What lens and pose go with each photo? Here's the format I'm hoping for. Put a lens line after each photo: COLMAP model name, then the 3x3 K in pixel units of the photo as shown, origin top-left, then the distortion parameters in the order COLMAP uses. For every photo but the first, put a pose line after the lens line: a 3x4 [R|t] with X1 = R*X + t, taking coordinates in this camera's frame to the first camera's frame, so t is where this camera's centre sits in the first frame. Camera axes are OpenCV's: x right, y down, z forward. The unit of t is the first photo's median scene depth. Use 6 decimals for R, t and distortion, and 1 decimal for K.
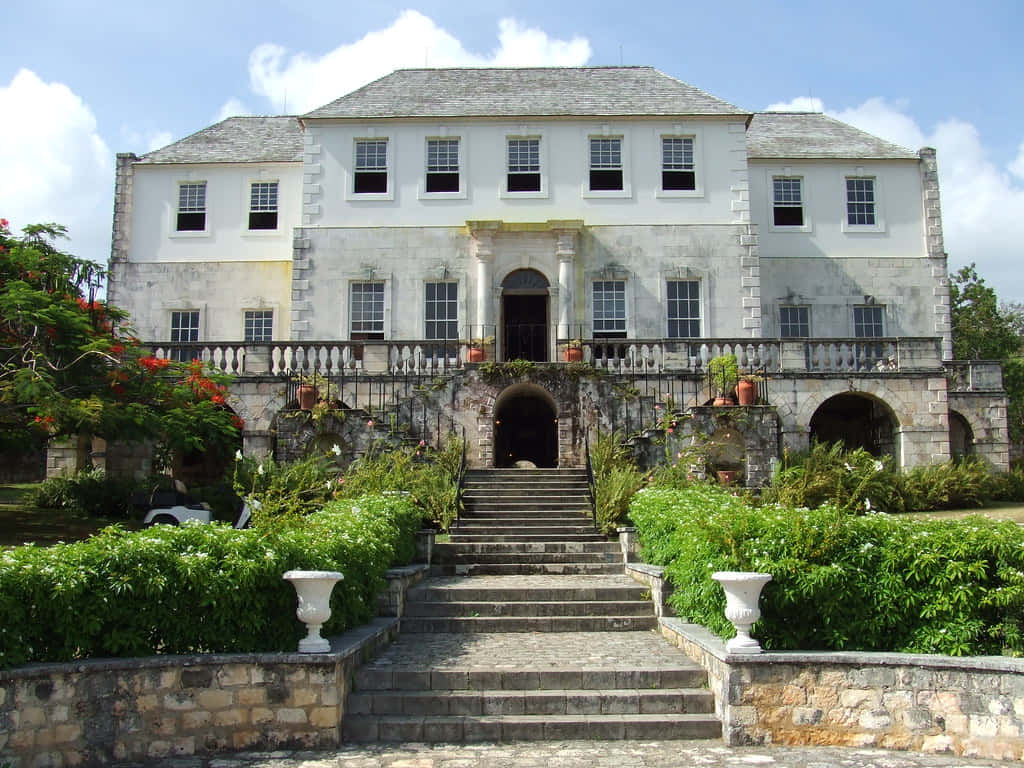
lens RADIAL K [[1079.4, 0, 514.5], [0, 1079.4, 383.2], [0, 0, 1]] dist [-0.116363, 0.011790]
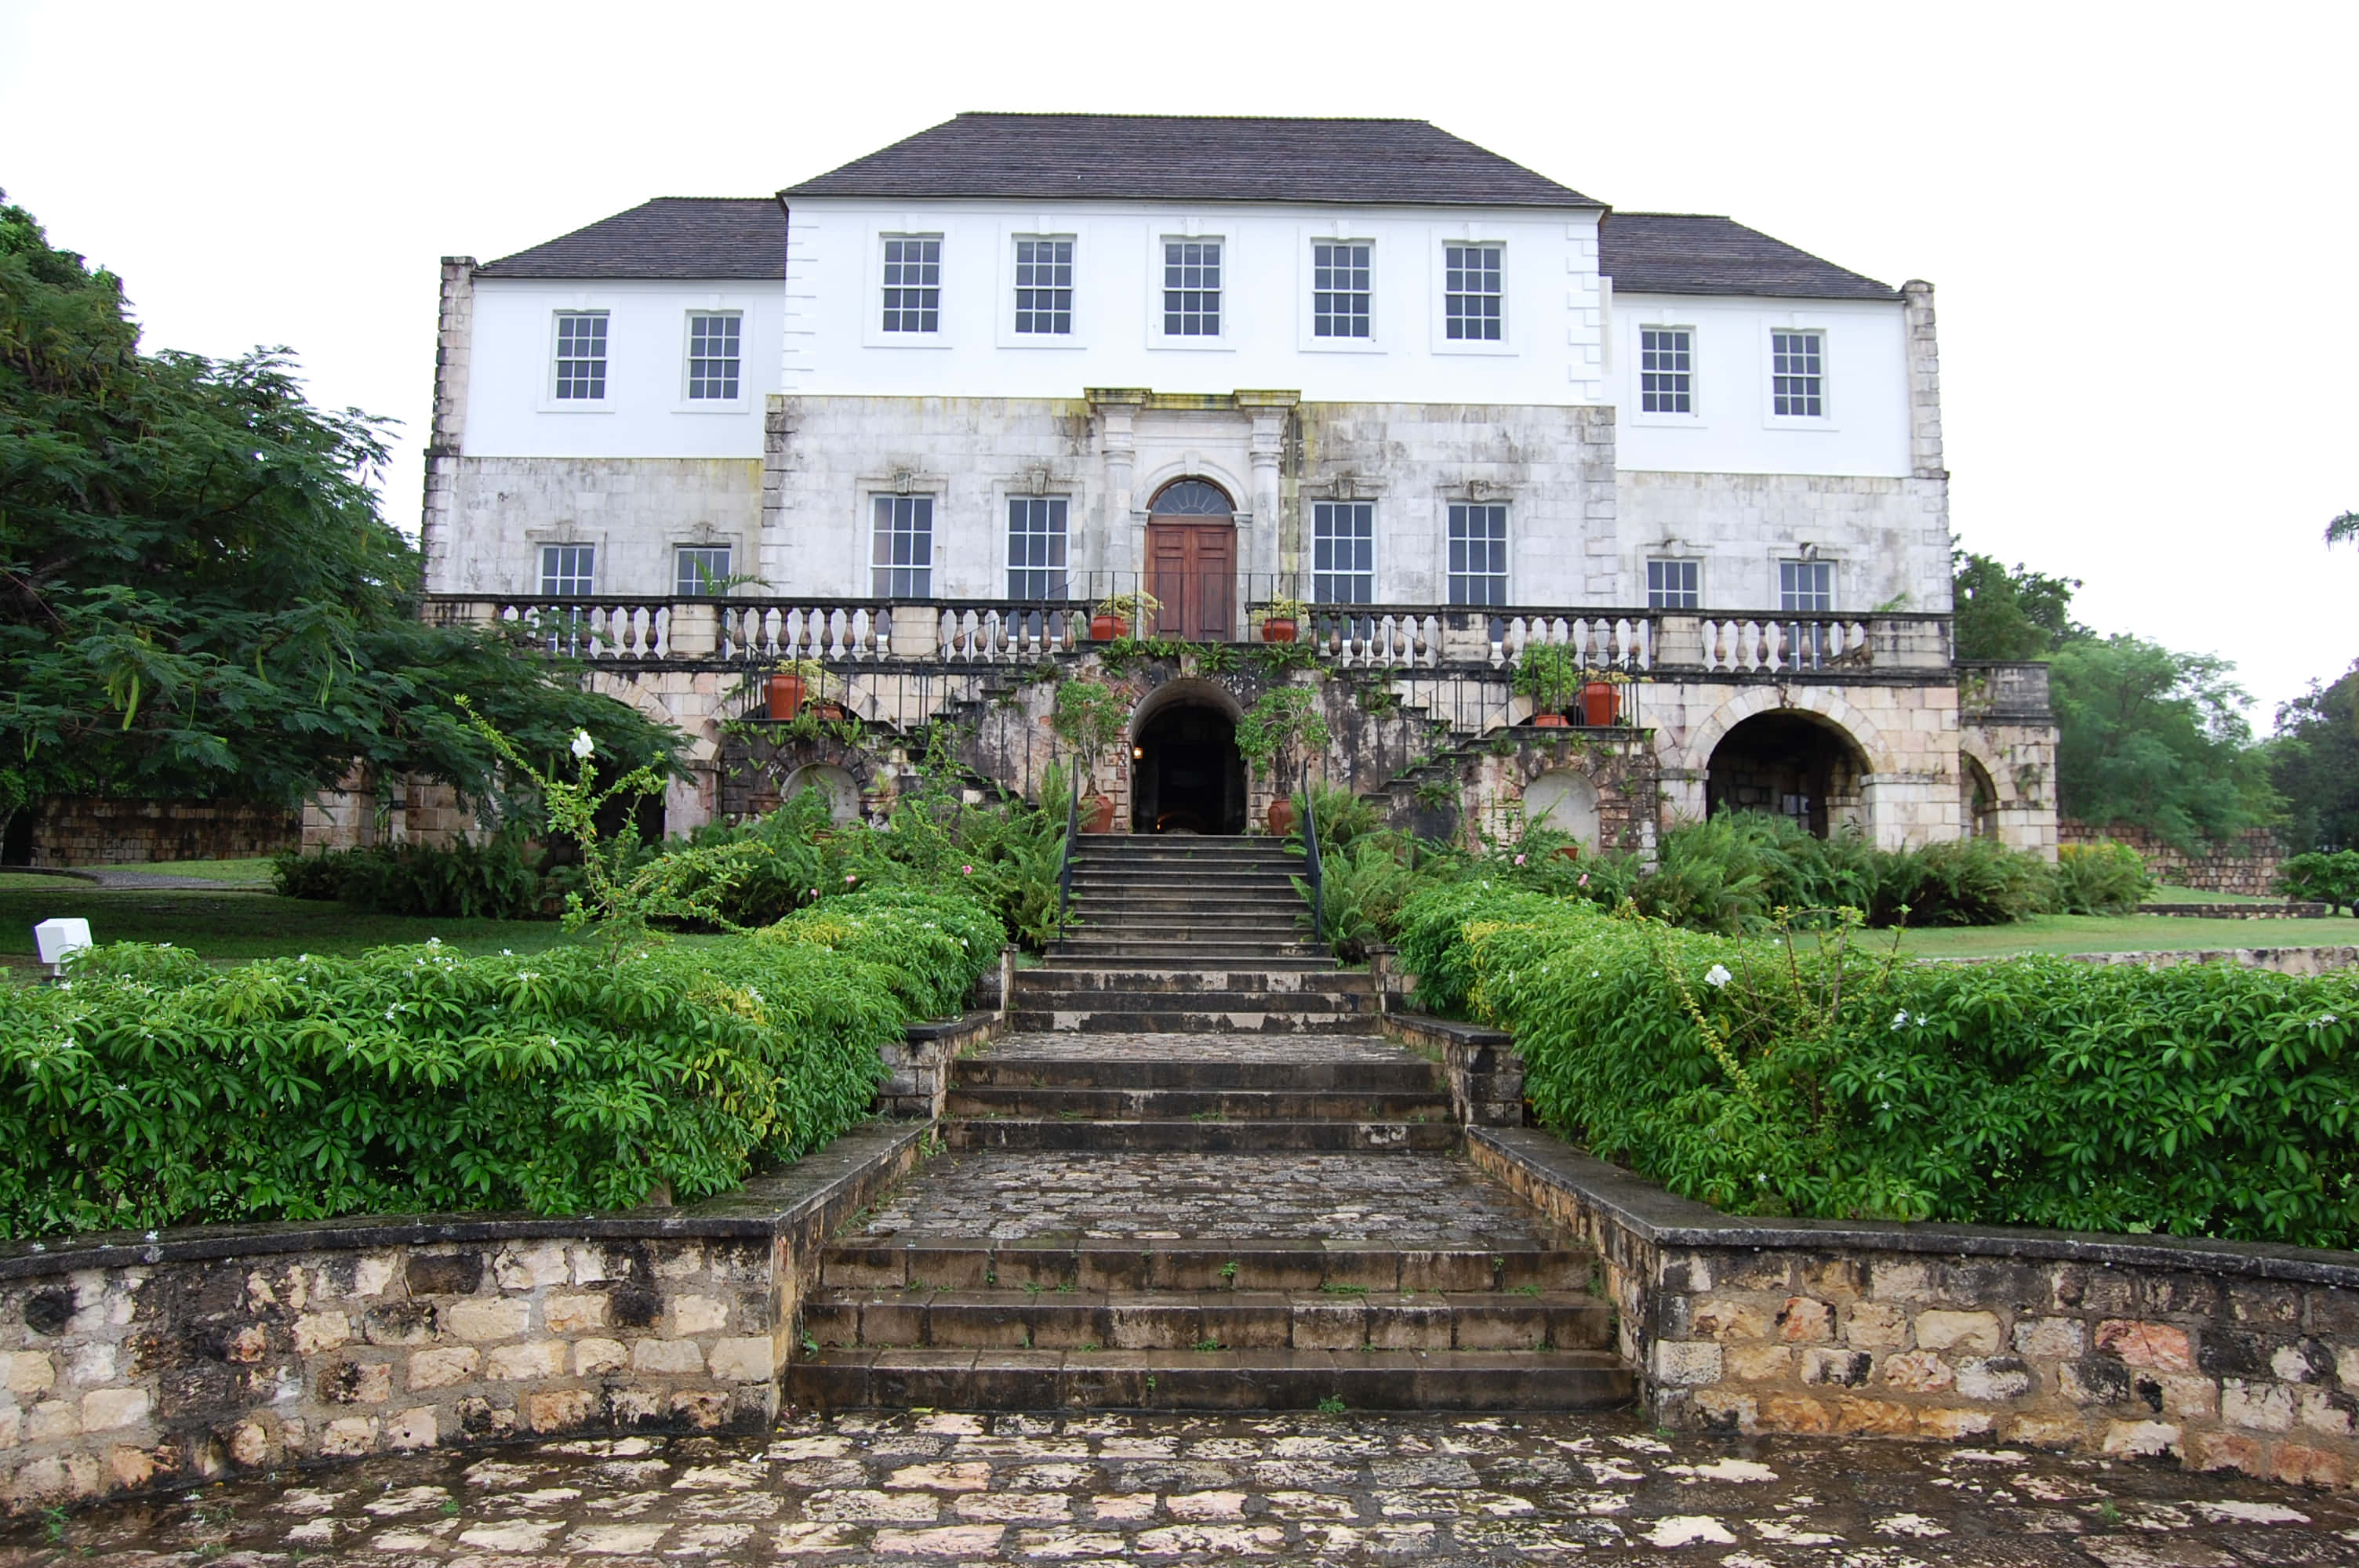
lens RADIAL K [[1824.1, 0, 1217.9], [0, 1824.1, 797.0], [0, 0, 1]] dist [-0.082424, 0.007751]
pose [[0.999389, 0.016384, 0.030871, -0.002996], [-0.017891, 0.998630, 0.049180, 0.012471], [-0.030023, -0.049702, 0.998313, 0.077475]]
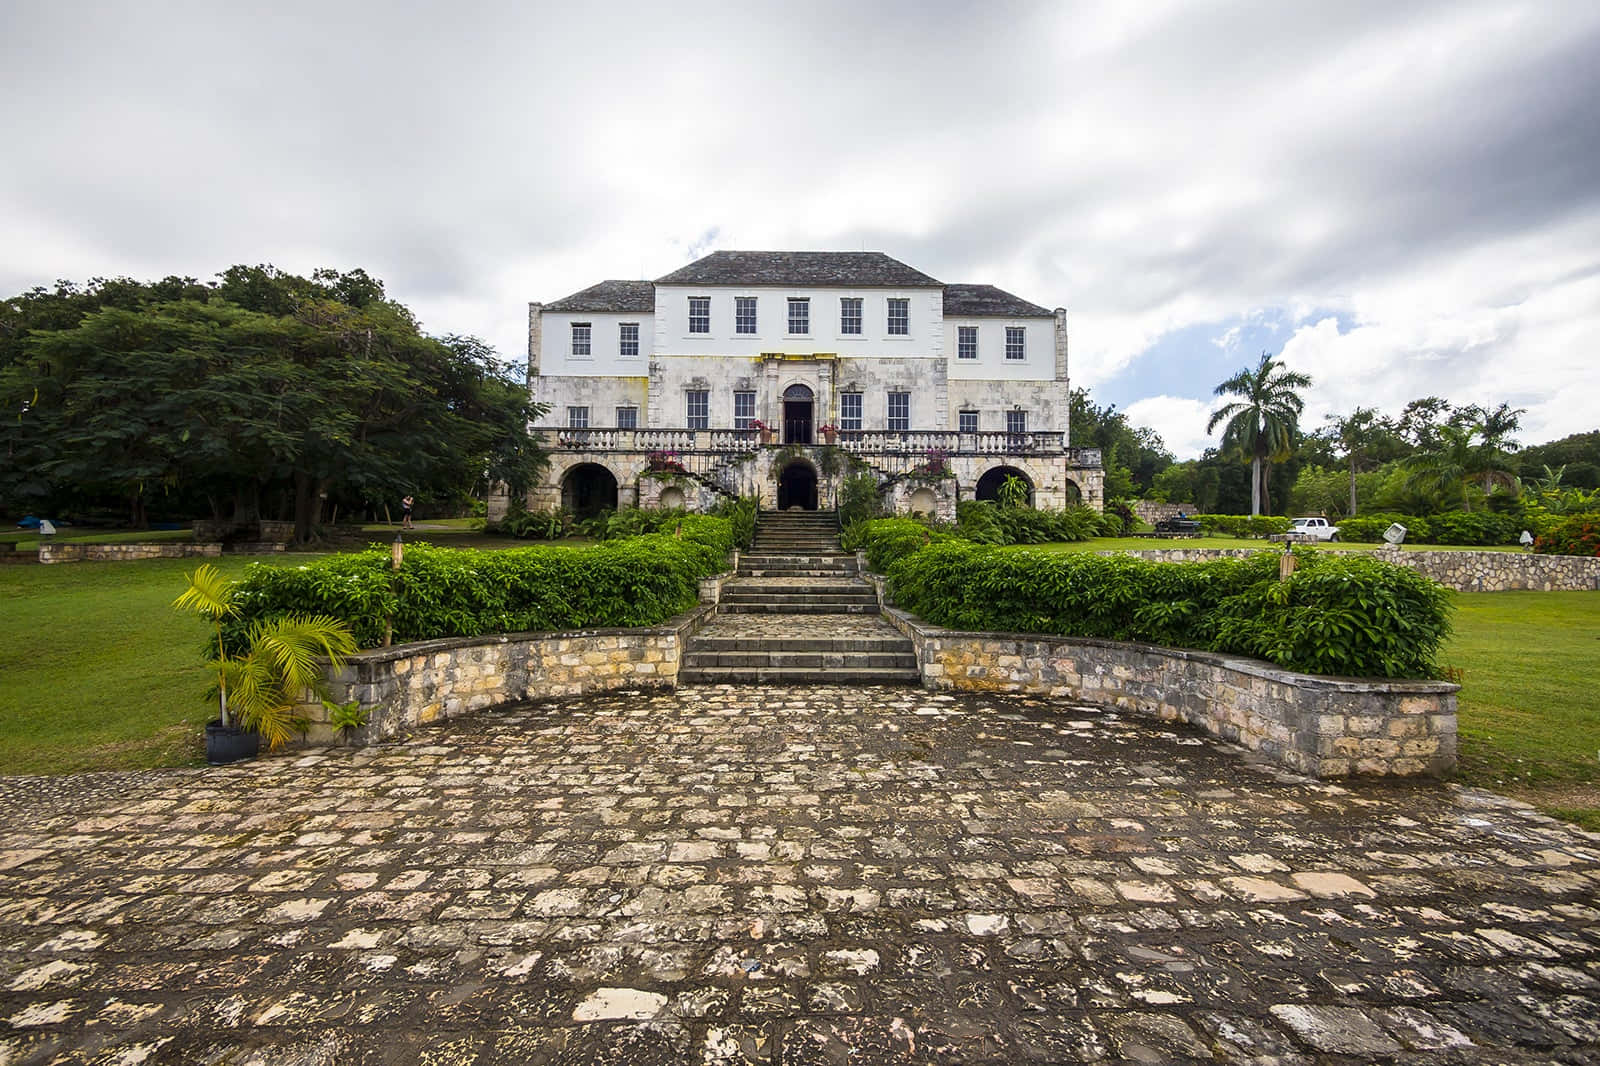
lens RADIAL K [[668.1, 0, 805.7], [0, 668.1, 526.5], [0, 0, 1]] dist [-0.011115, 0.000046]
pose [[0.999641, 0.011899, 0.024002, -0.000459], [-0.014267, 0.994783, 0.101013, 0.001467], [-0.022674, -0.101320, 0.994596, 0.012868]]
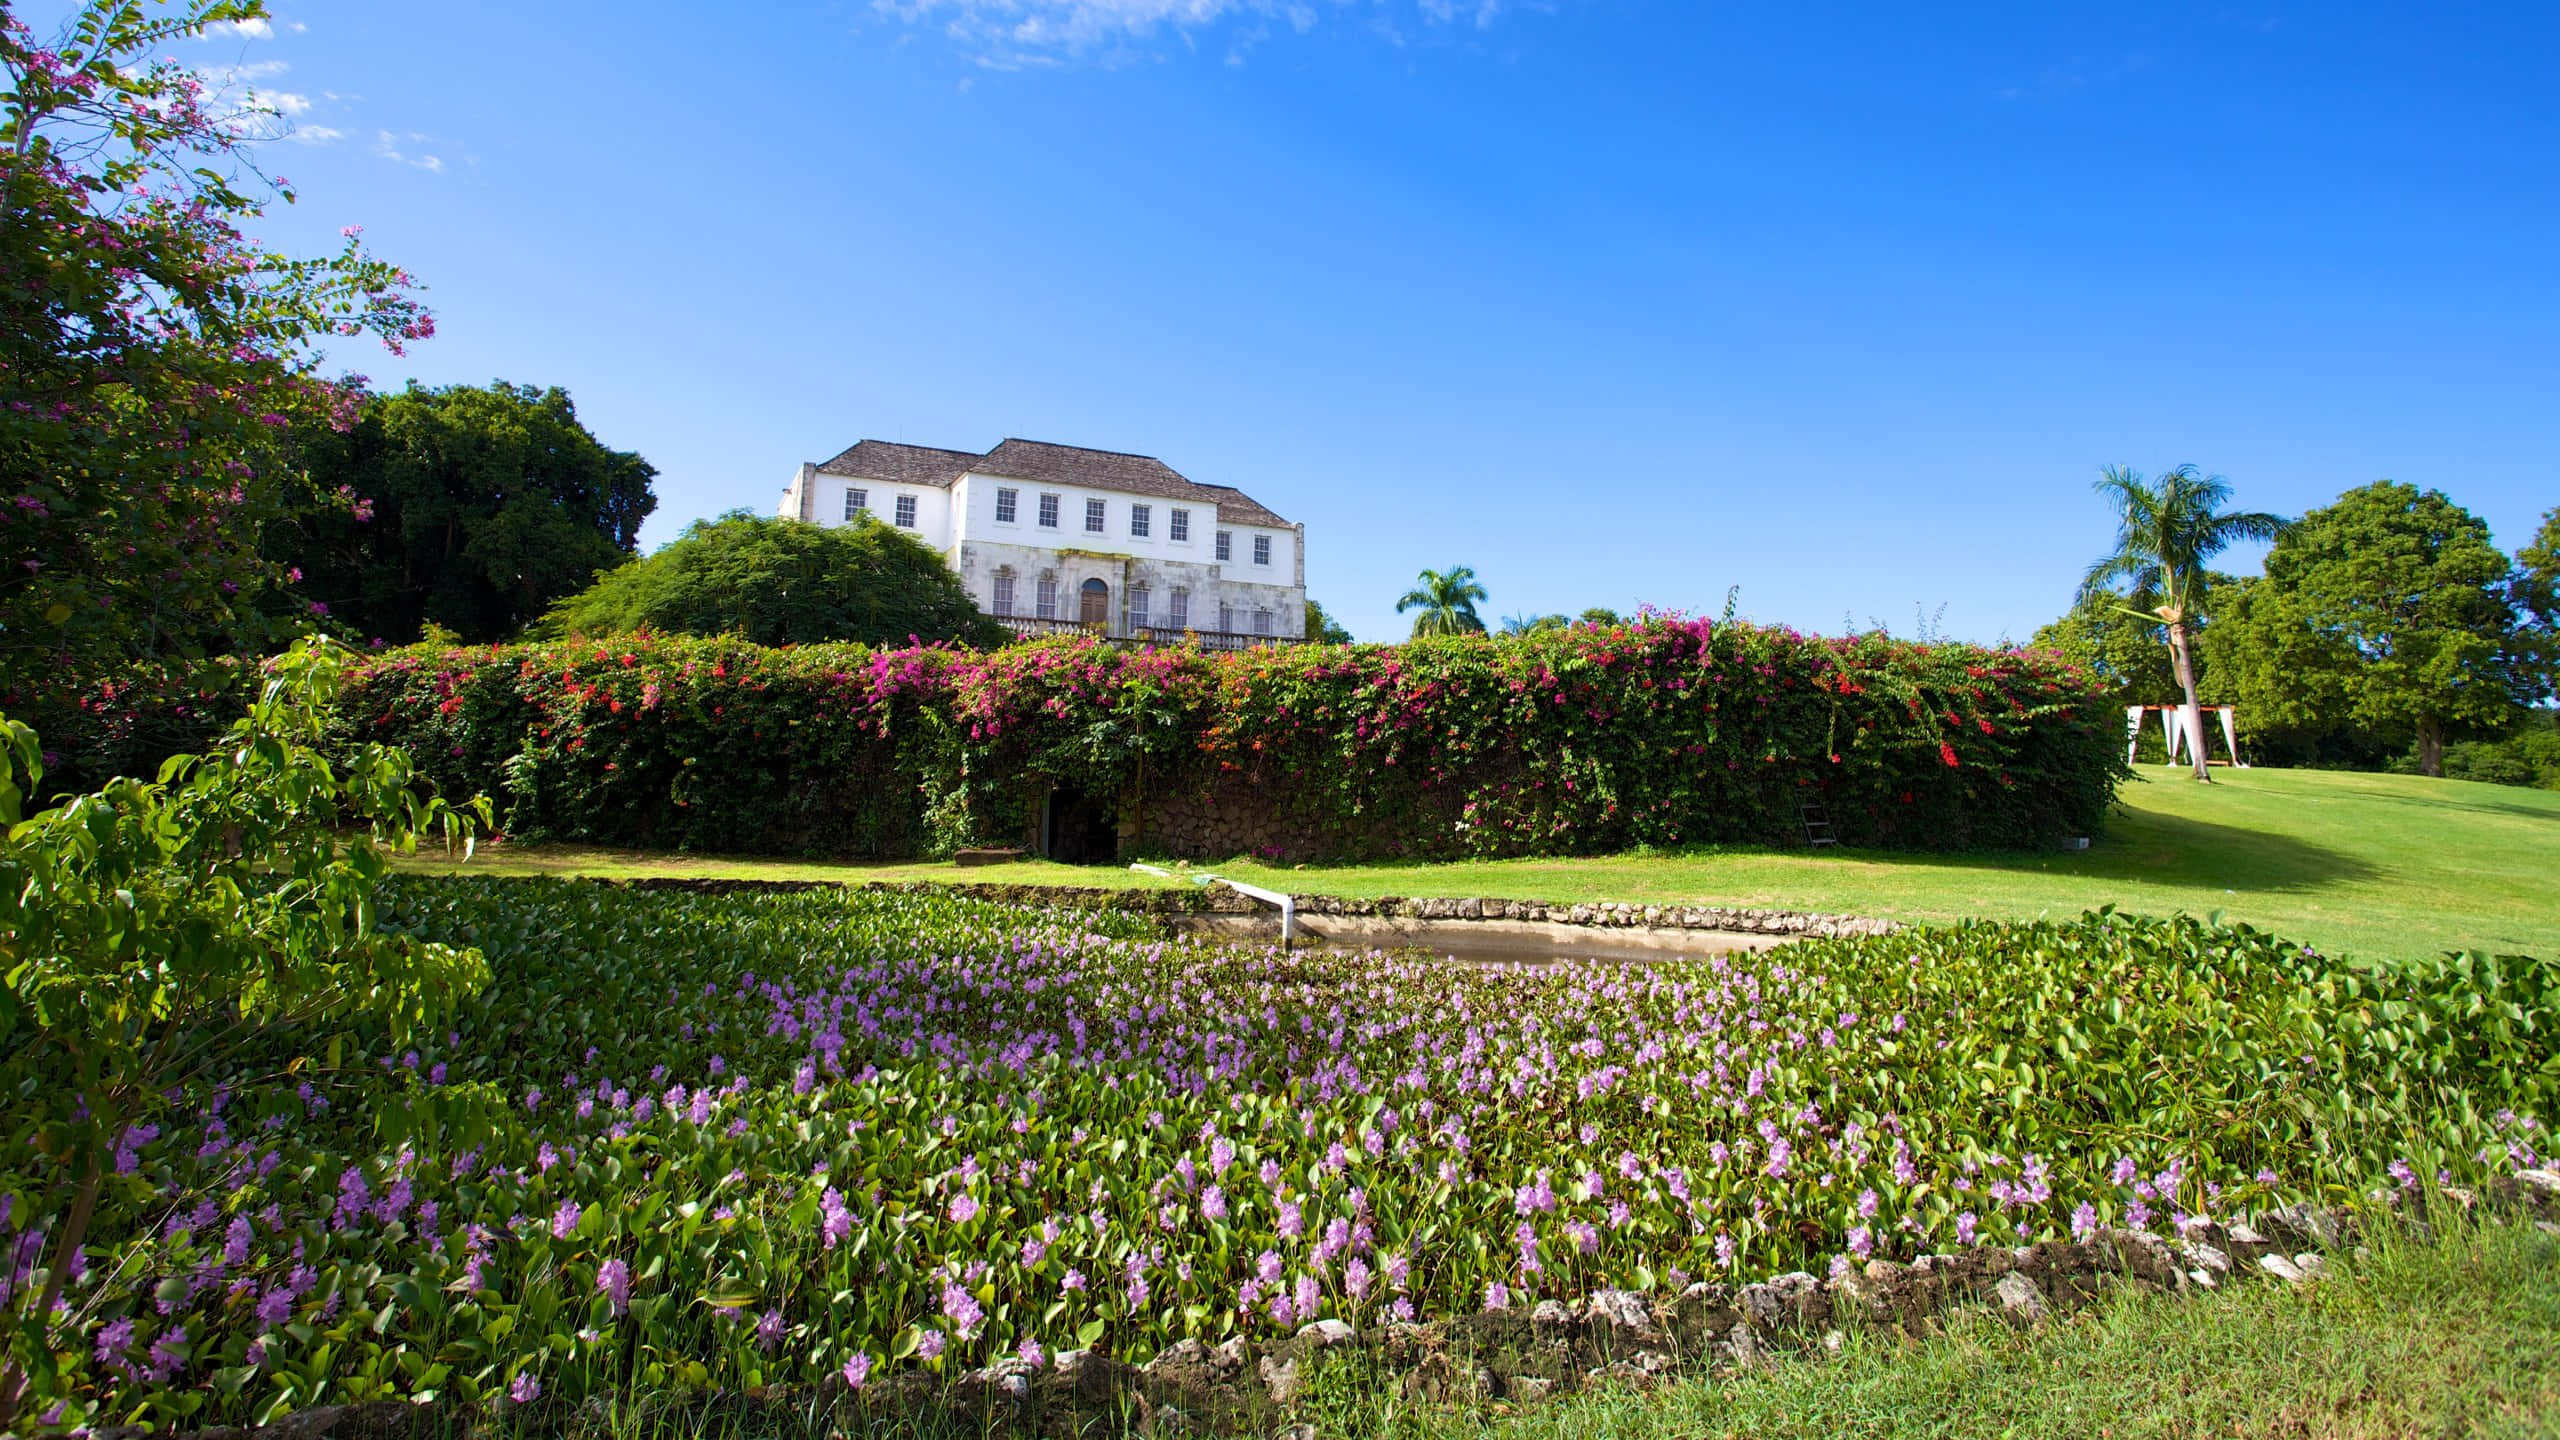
lens RADIAL K [[1262.0, 0, 1279.1], [0, 1262.0, 772.5], [0, 0, 1]] dist [-0.079079, 0.037936]
pose [[0.885557, 0.028401, 0.463661, -0.762959], [-0.082522, 0.991872, 0.096855, -0.019635], [-0.457142, -0.124033, 0.880703, -1.107214]]
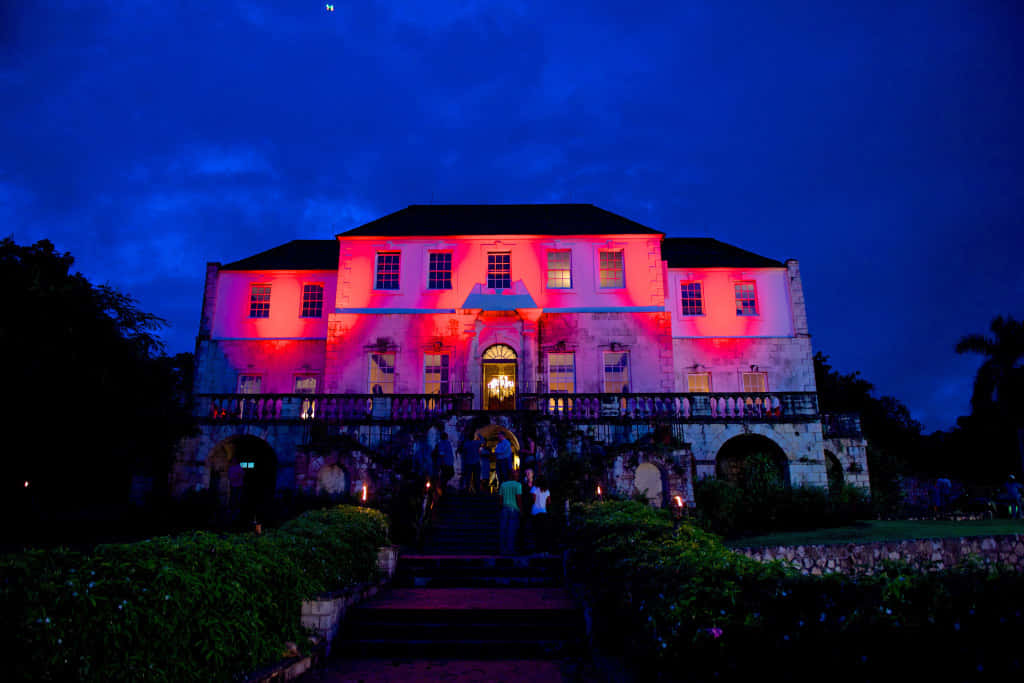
lens RADIAL K [[703.7, 0, 508.7], [0, 703.7, 340.8], [0, 0, 1]] dist [-0.046218, -0.000432]
pose [[0.999995, 0.003171, -0.000869, 0.026100], [-0.003260, 0.990604, -0.136722, 0.012945], [0.000428, 0.136724, 0.990609, 0.141974]]
